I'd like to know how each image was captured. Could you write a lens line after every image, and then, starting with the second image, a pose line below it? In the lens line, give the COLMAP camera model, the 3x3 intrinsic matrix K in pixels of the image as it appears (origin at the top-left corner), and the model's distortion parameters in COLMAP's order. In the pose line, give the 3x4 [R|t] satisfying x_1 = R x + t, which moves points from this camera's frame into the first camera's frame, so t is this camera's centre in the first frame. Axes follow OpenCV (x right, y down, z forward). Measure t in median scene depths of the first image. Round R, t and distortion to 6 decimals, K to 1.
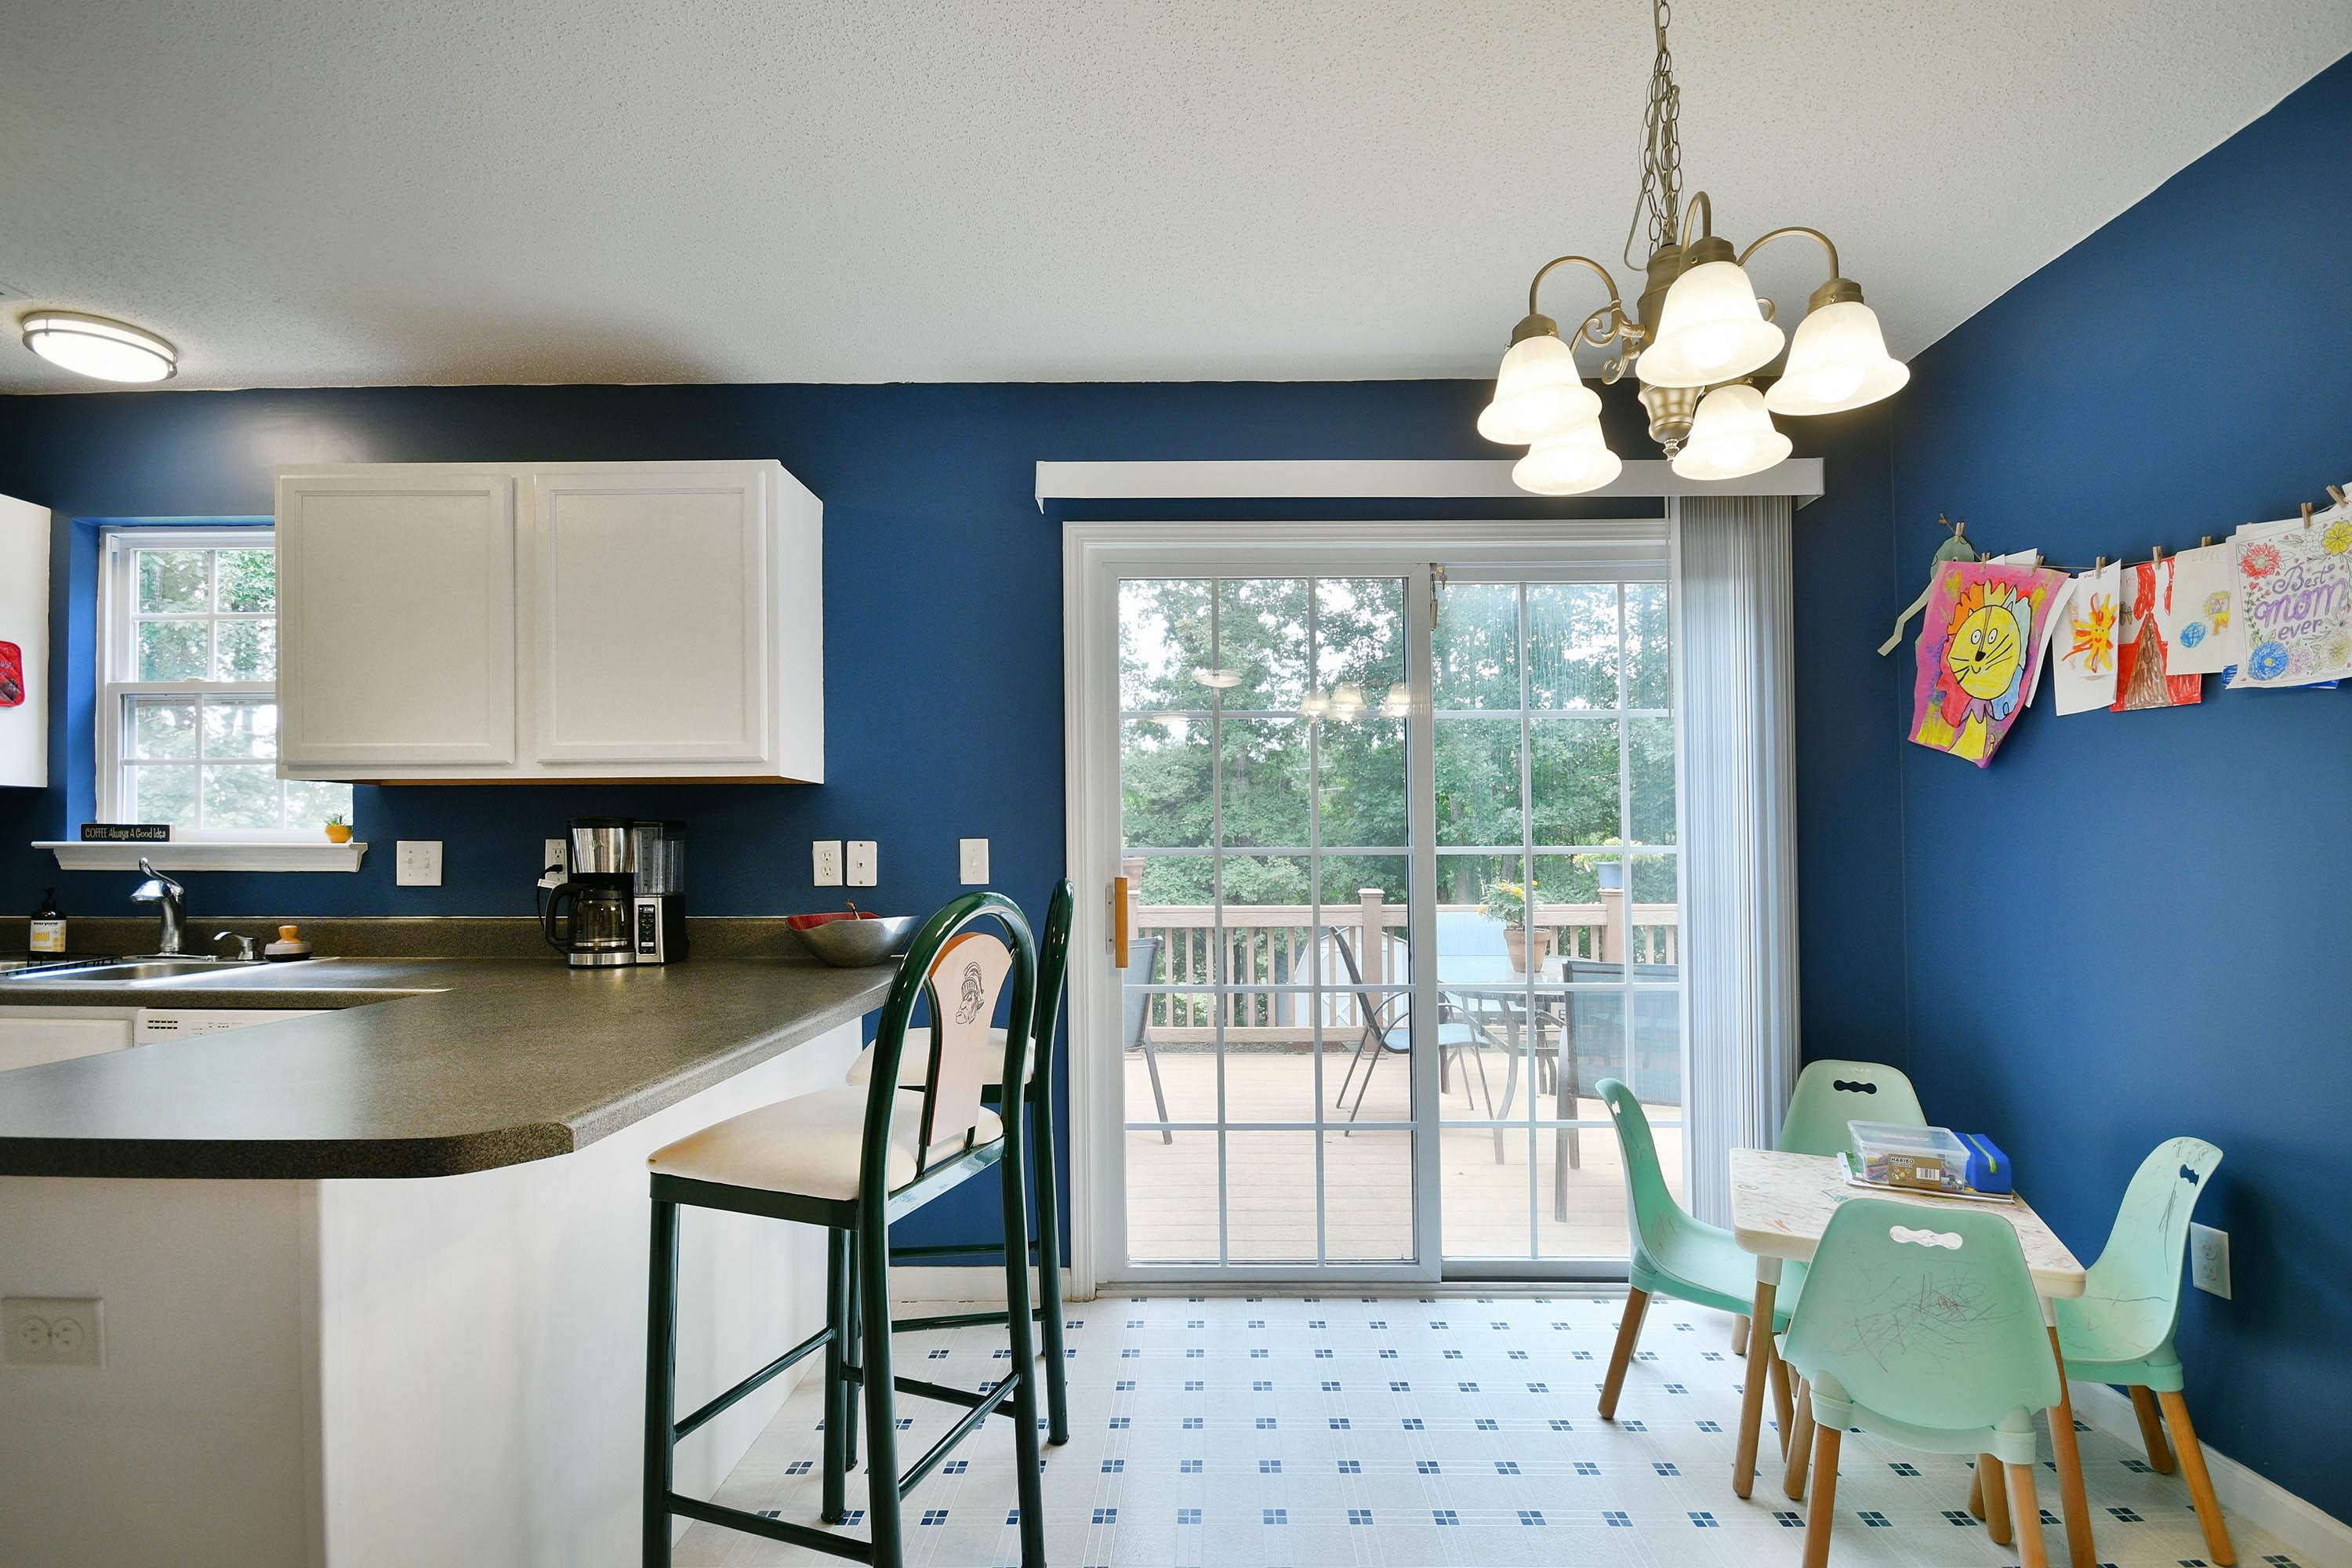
lens RADIAL K [[1033.0, 0, 1211.5], [0, 1033.0, 840.7], [0, 0, 1]] dist [0.006274, -0.007706]
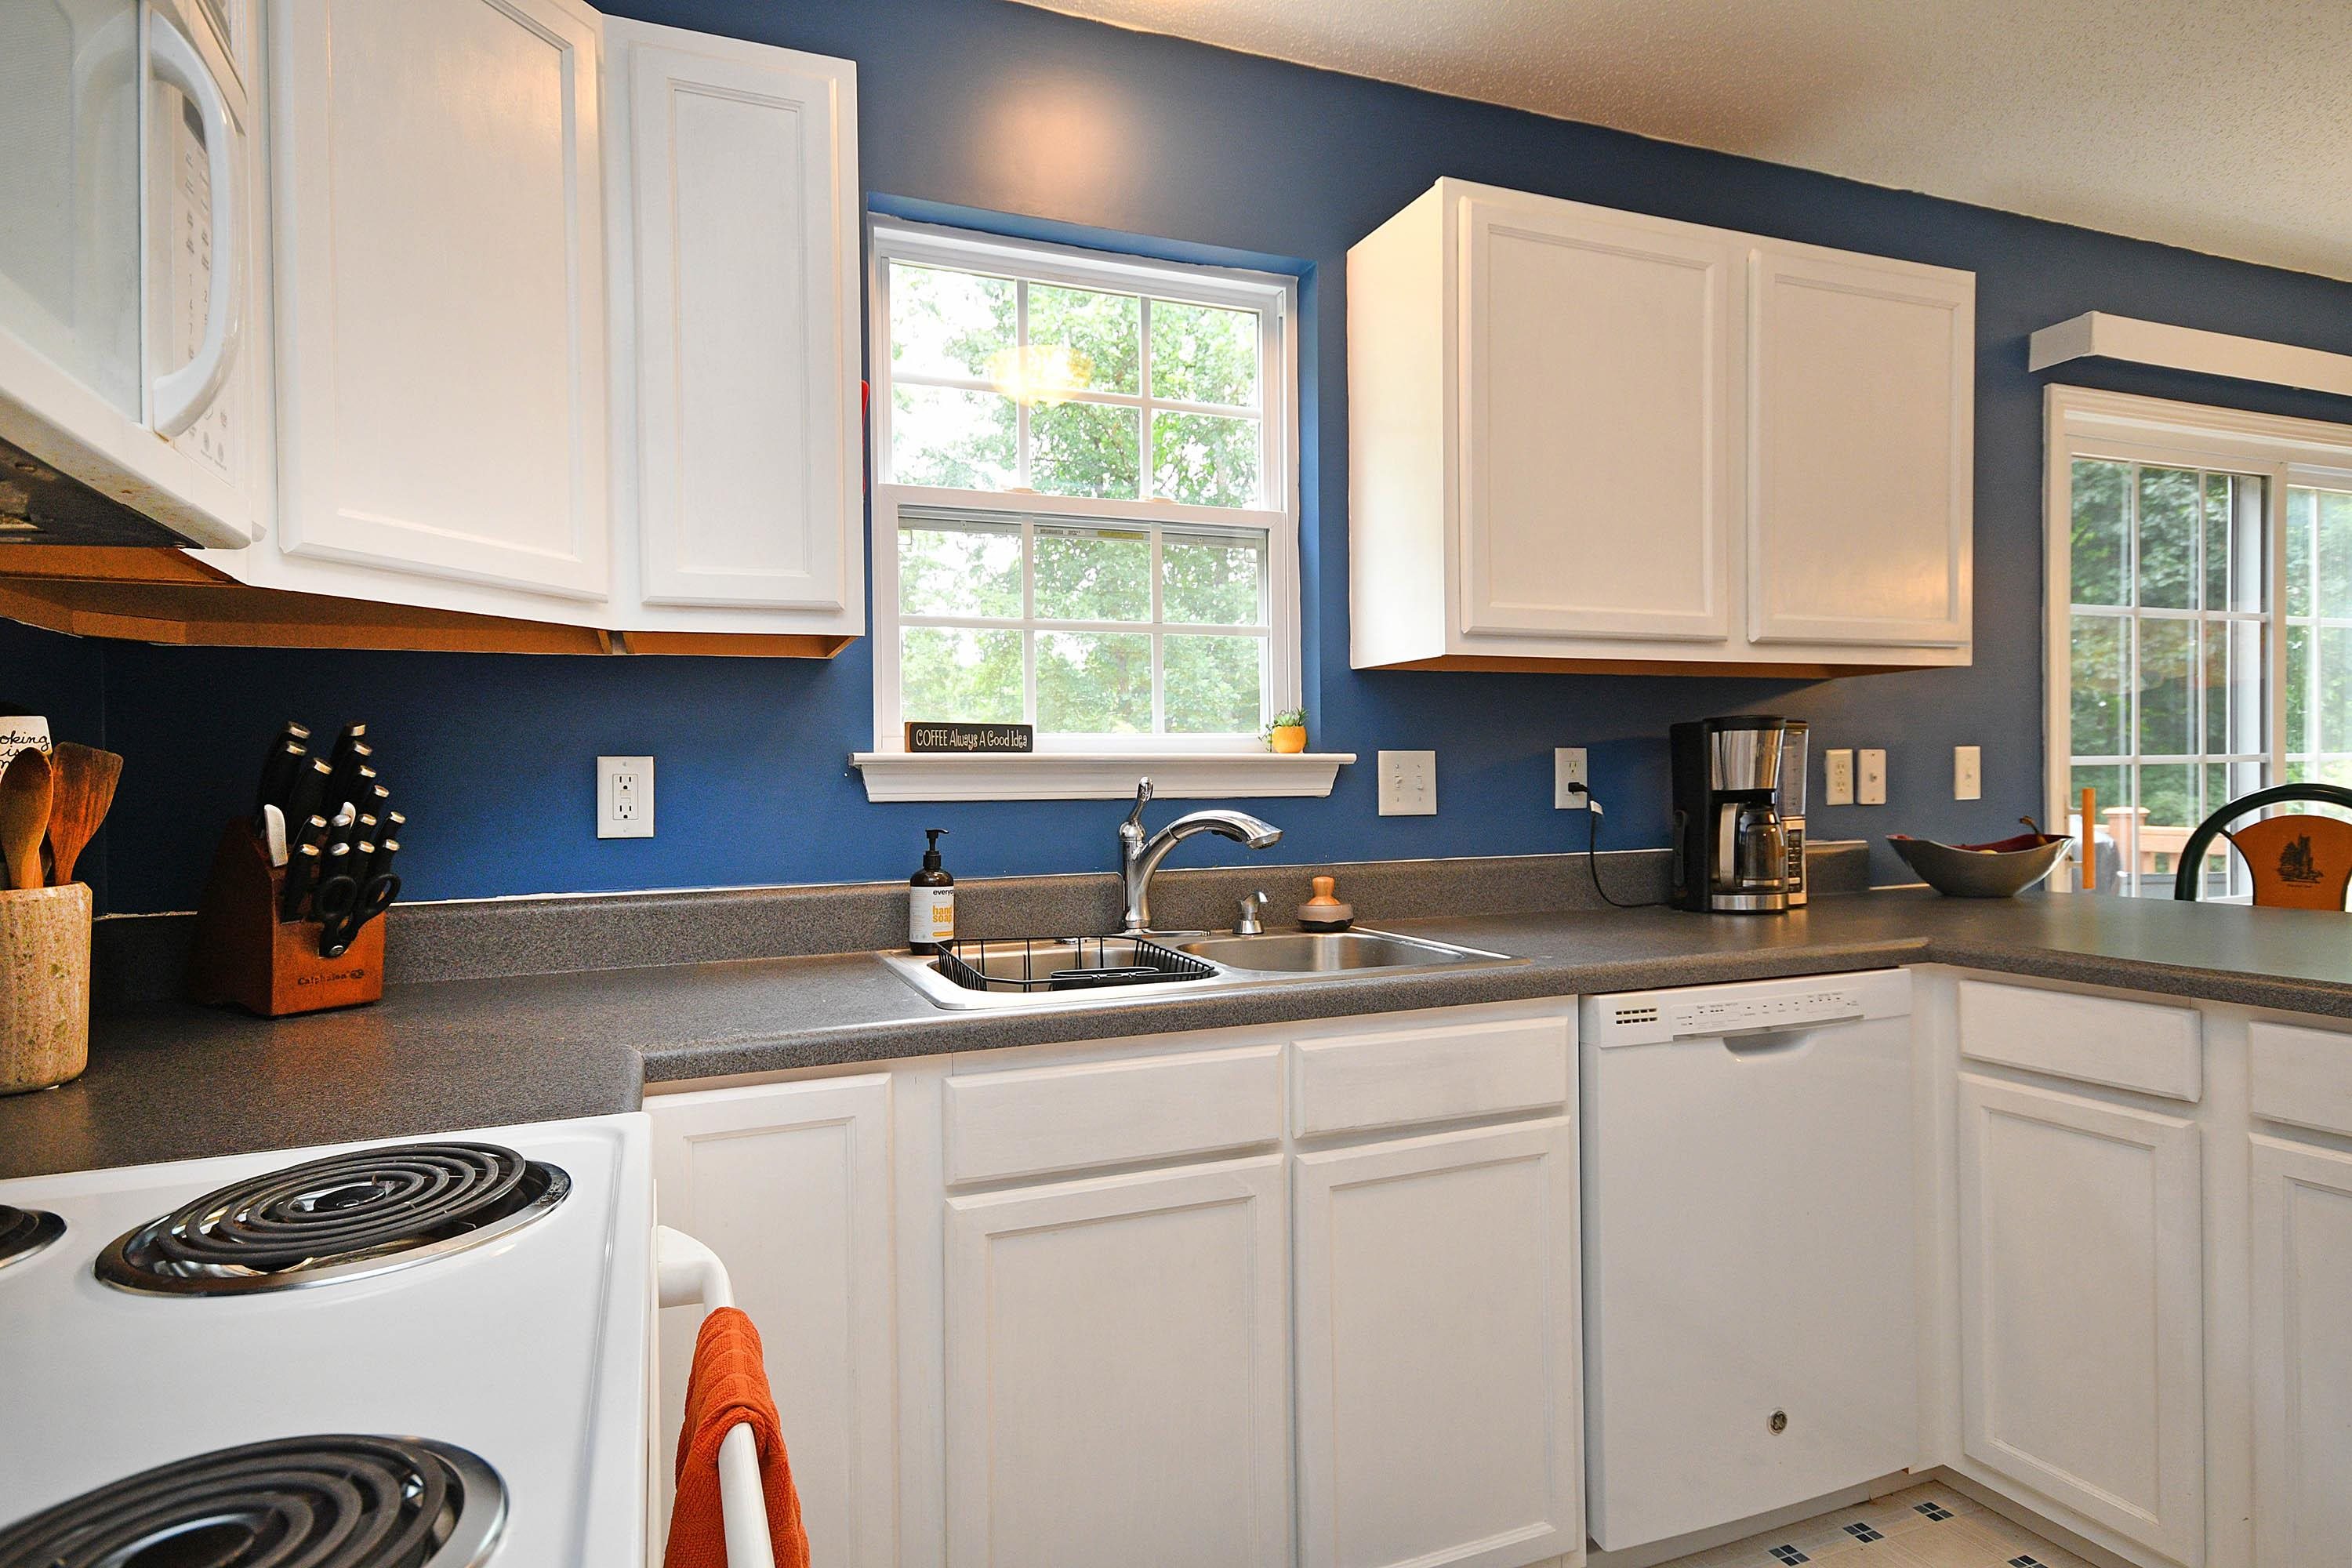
lens RADIAL K [[1300.0, 0, 1179.1], [0, 1300.0, 792.4], [0, 0, 1]] dist [0.007259, 0.000980]
pose [[0.918793, -0.015527, 0.394433, -1.259081], [0.009056, 0.999792, 0.018262, 0.011433], [-0.394635, -0.013207, 0.918743, 0.264370]]
